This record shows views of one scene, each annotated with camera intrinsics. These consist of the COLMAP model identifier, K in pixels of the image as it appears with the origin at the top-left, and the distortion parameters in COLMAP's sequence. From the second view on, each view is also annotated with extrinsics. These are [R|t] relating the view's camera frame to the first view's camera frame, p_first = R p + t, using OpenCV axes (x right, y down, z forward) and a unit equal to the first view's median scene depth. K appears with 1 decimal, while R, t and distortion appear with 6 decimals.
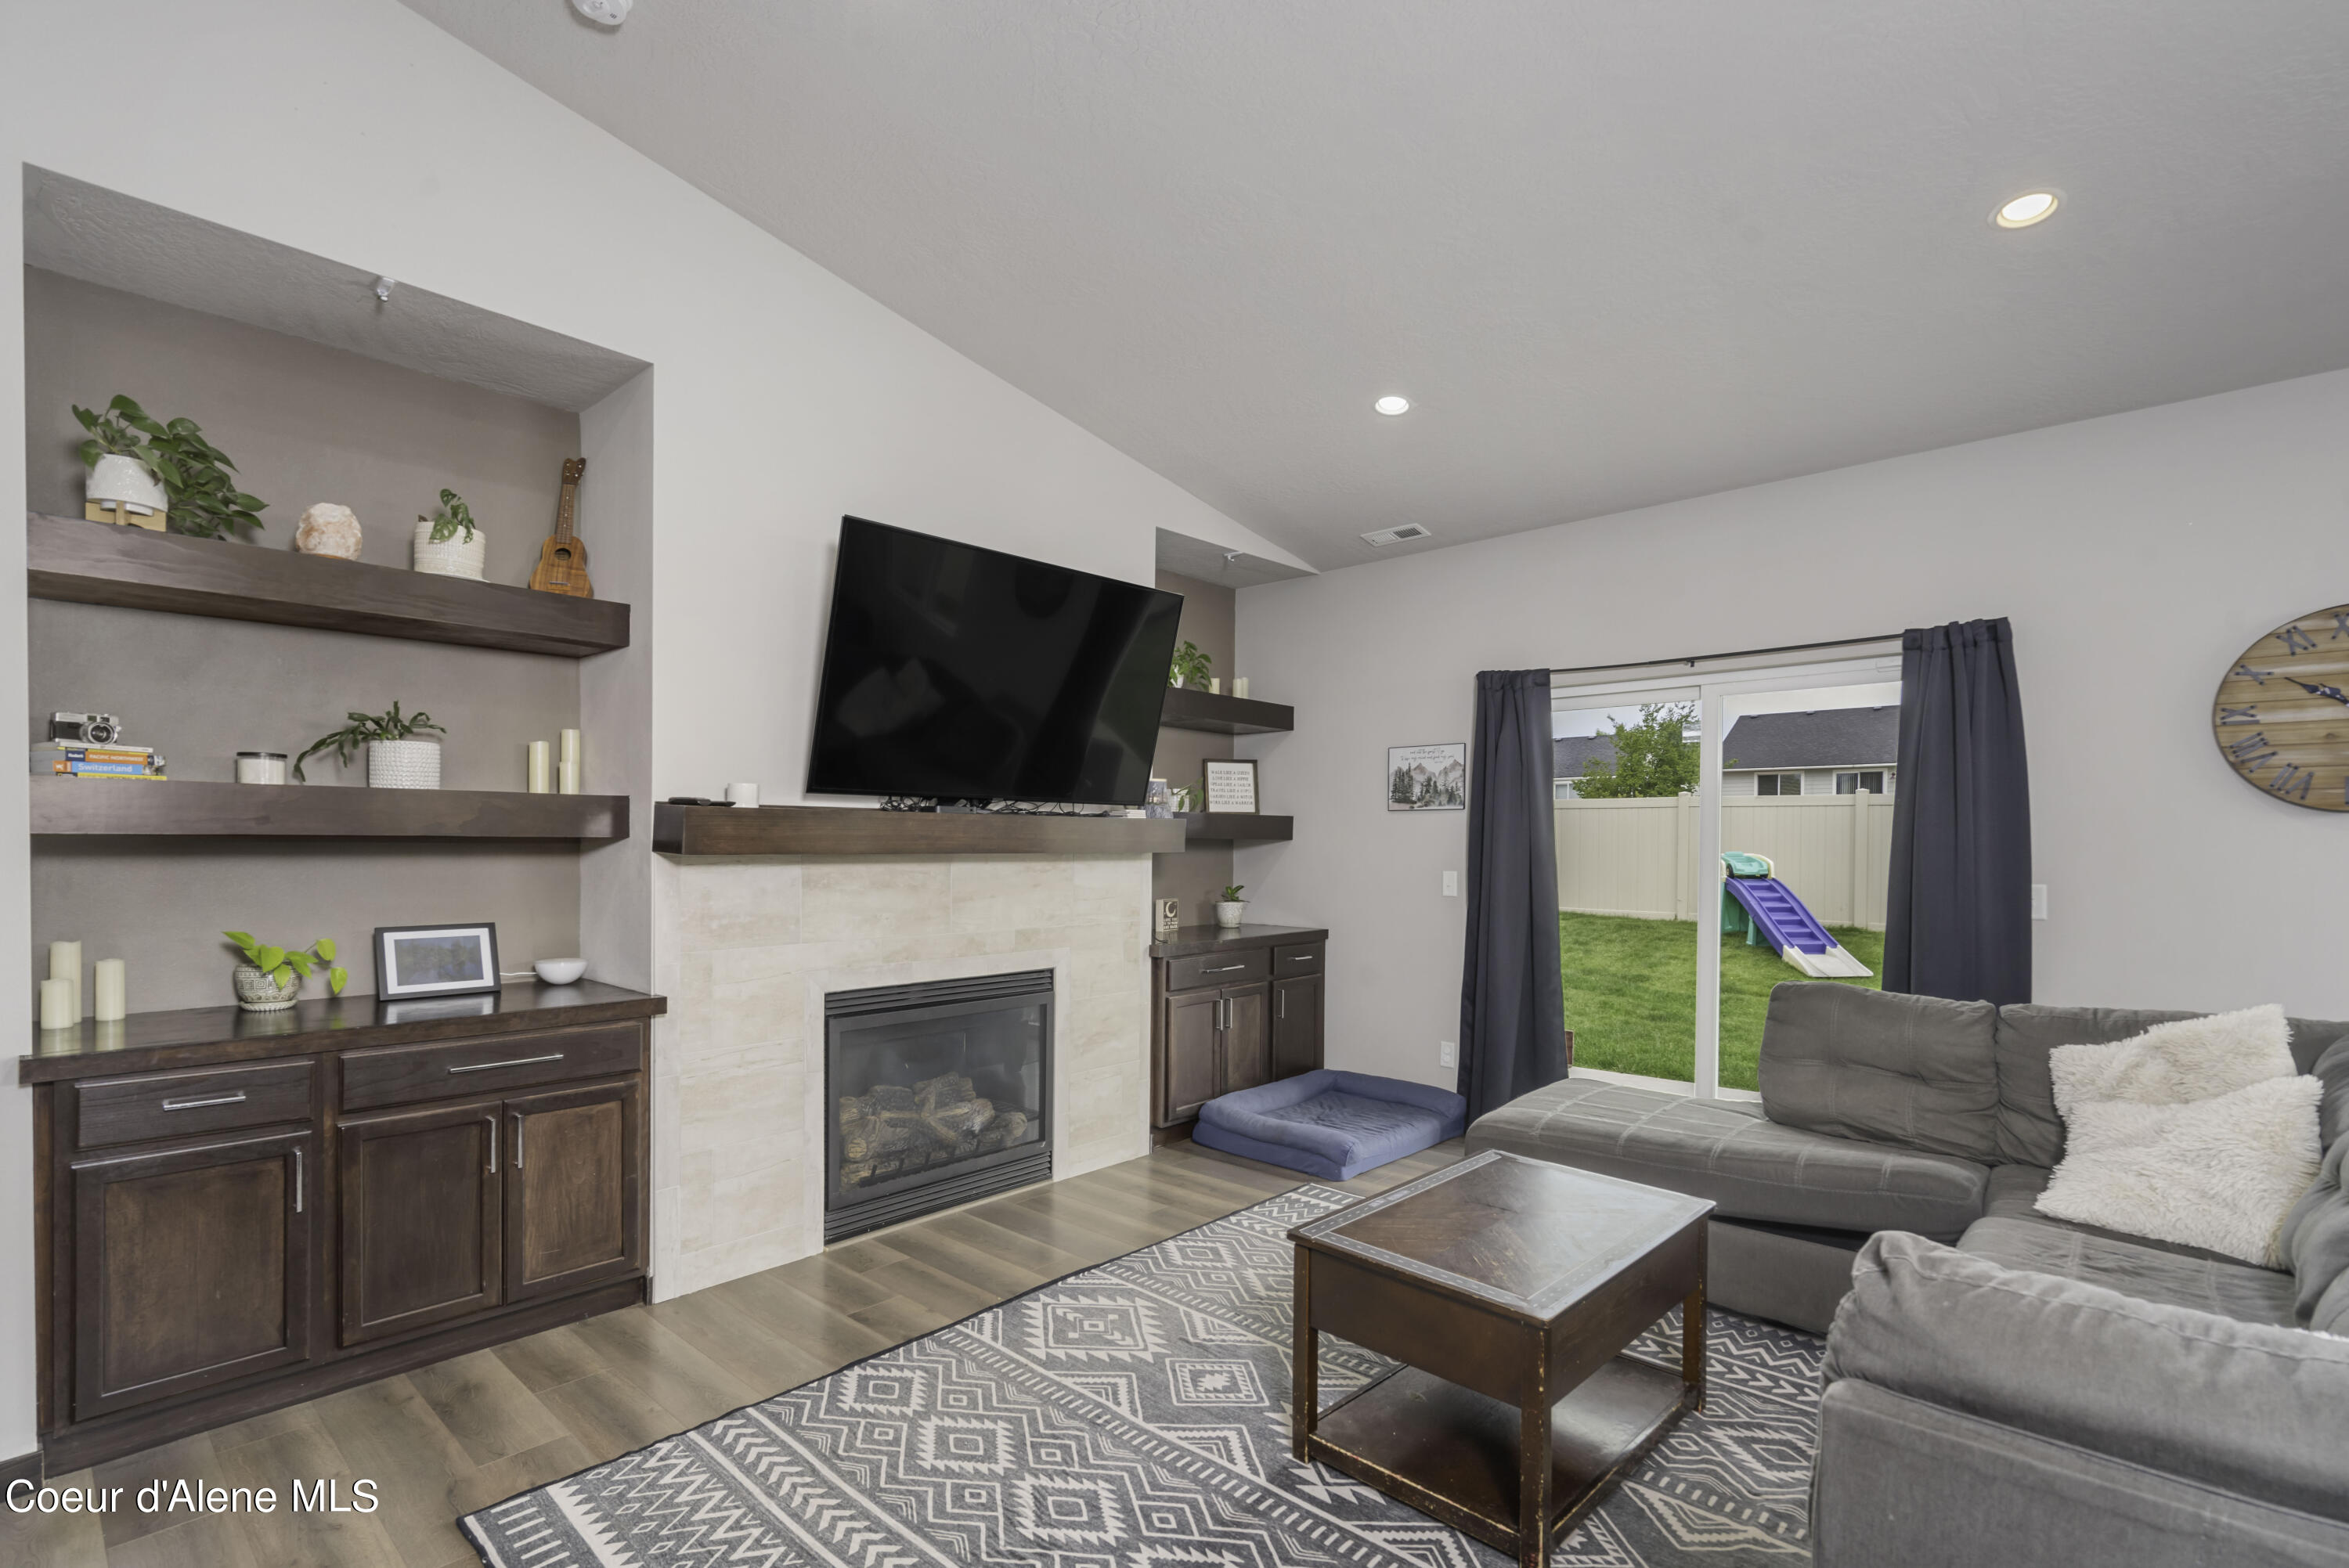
lens RADIAL K [[1090.4, 0, 1168.5], [0, 1090.4, 852.6], [0, 0, 1]] dist [-0.000898, -0.000106]
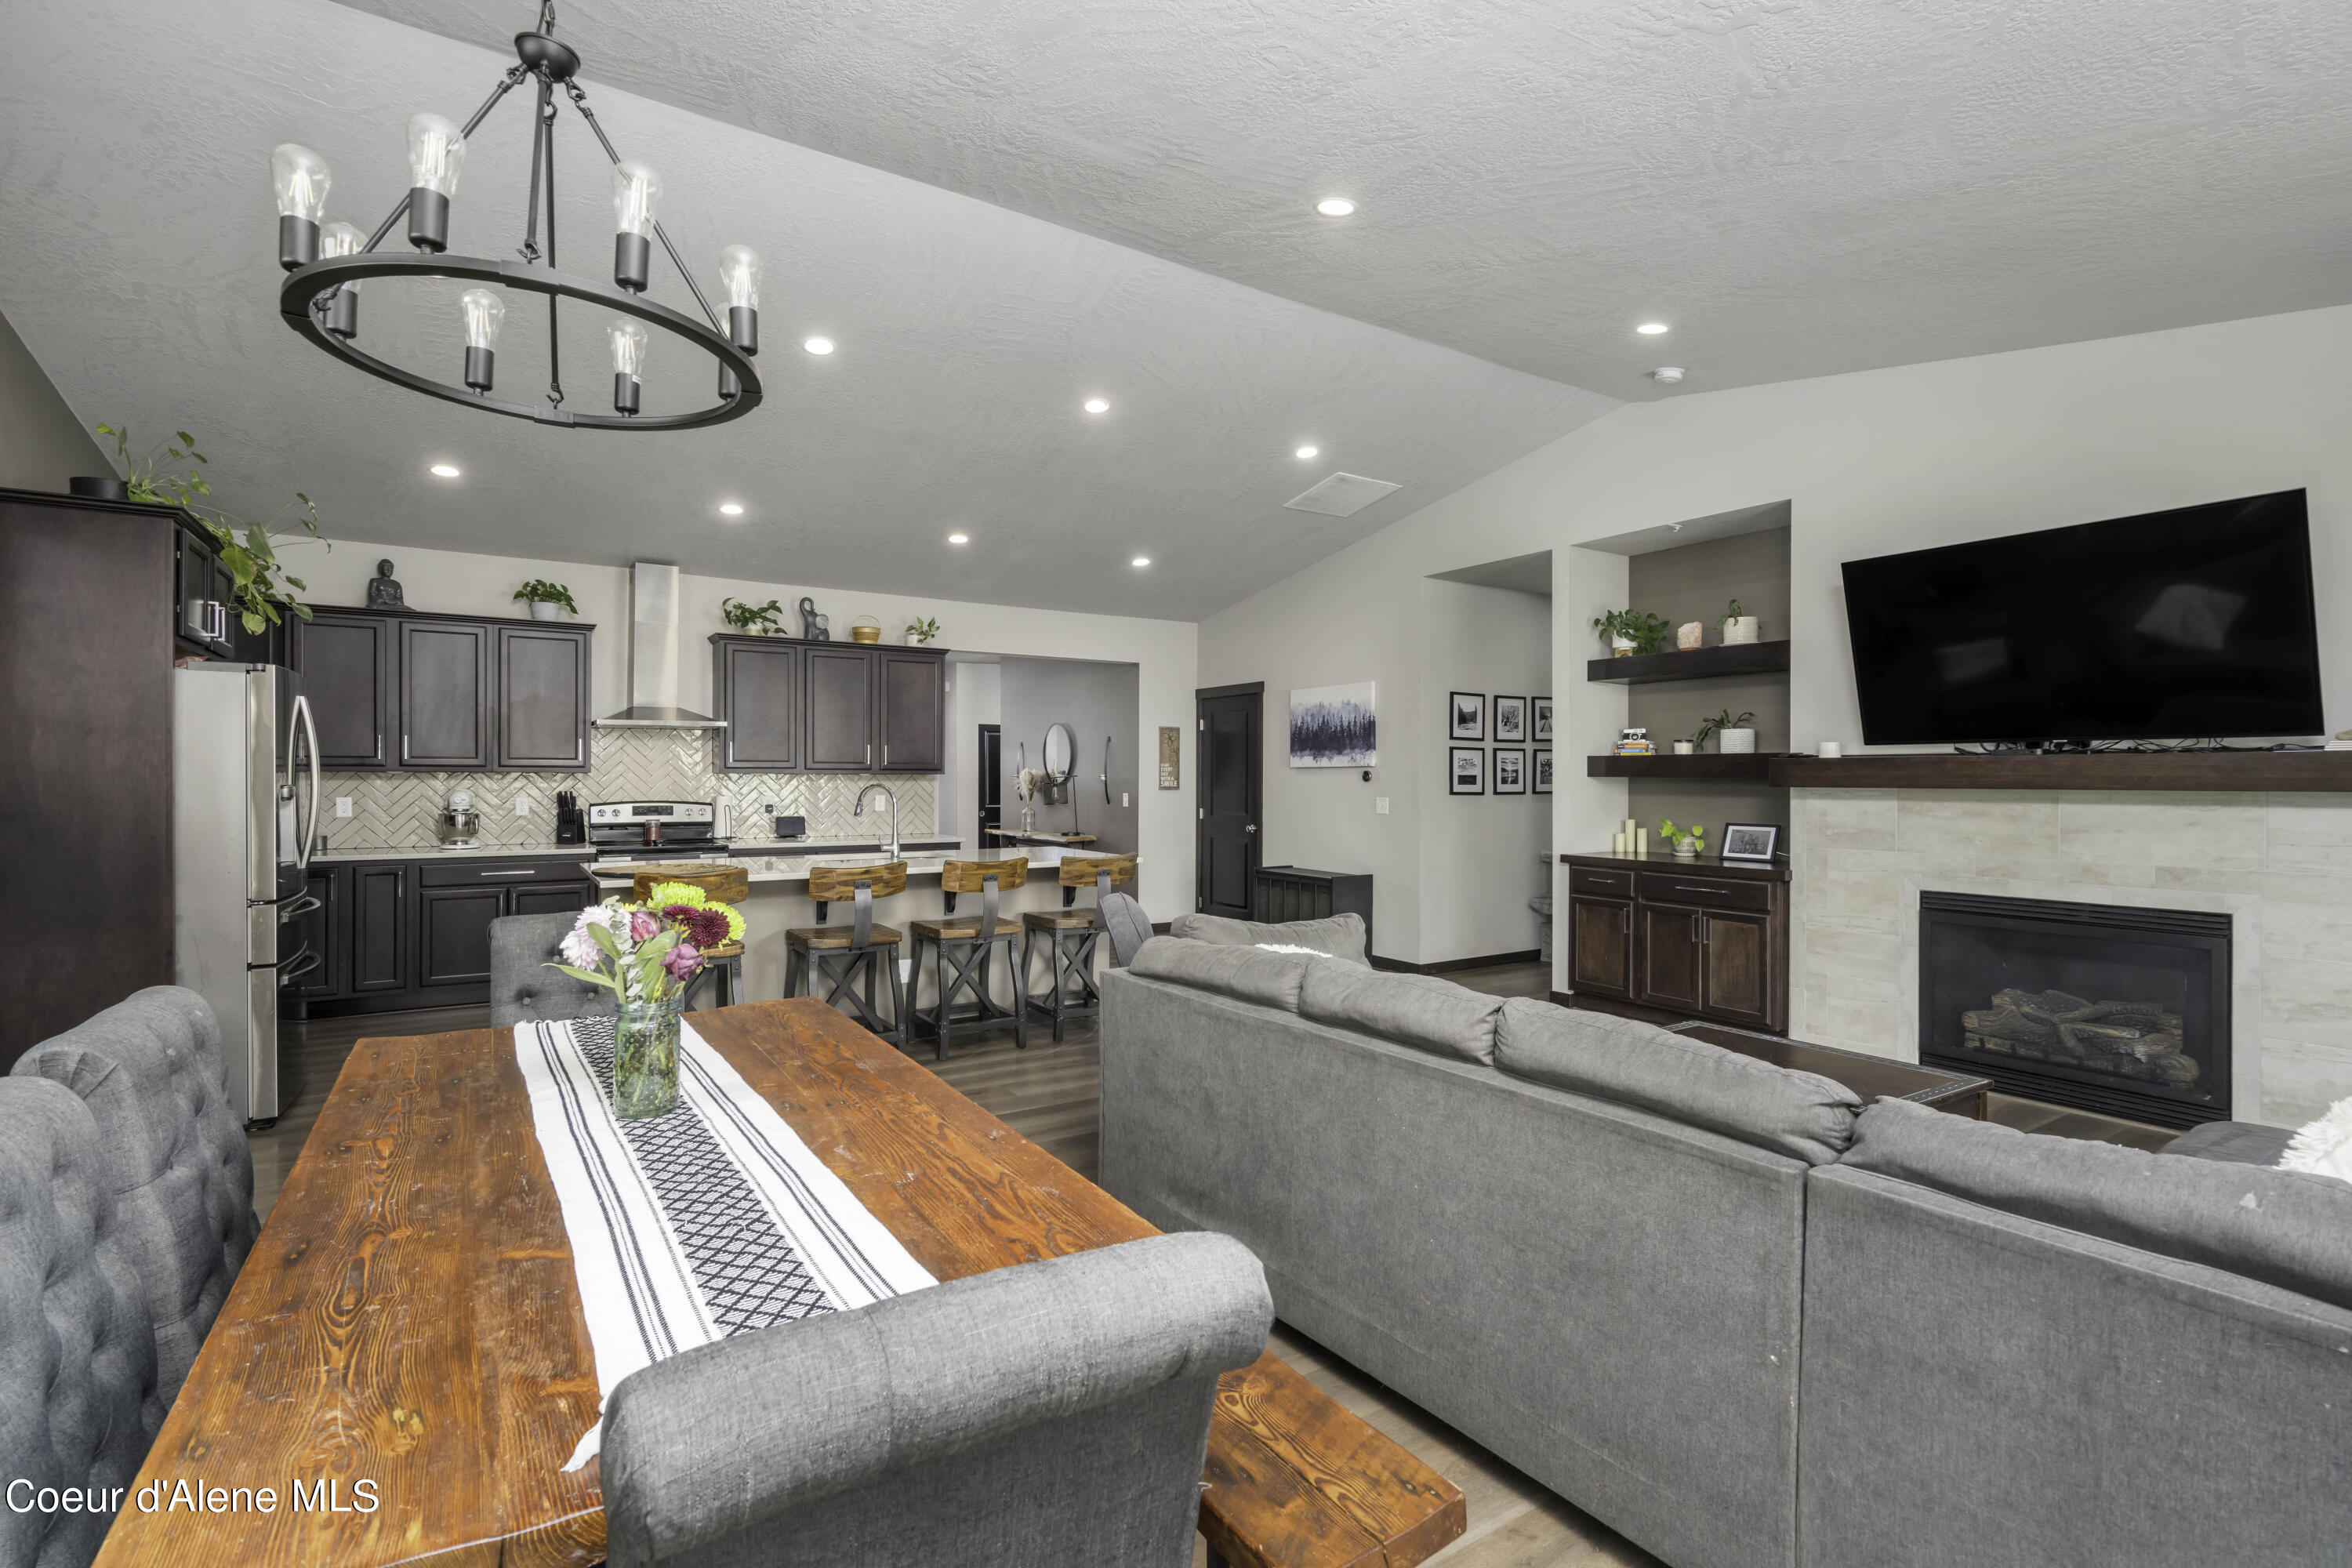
lens RADIAL K [[1117.4, 0, 1129.1], [0, 1117.4, 776.3], [0, 0, 1]] dist [0.000394, 0.000216]
pose [[-0.274793, -0.005059, -0.961490, 1.371601], [-0.009707, 0.999950, -0.002487, -0.000718], [0.961454, 0.008650, -0.274829, 0.455966]]
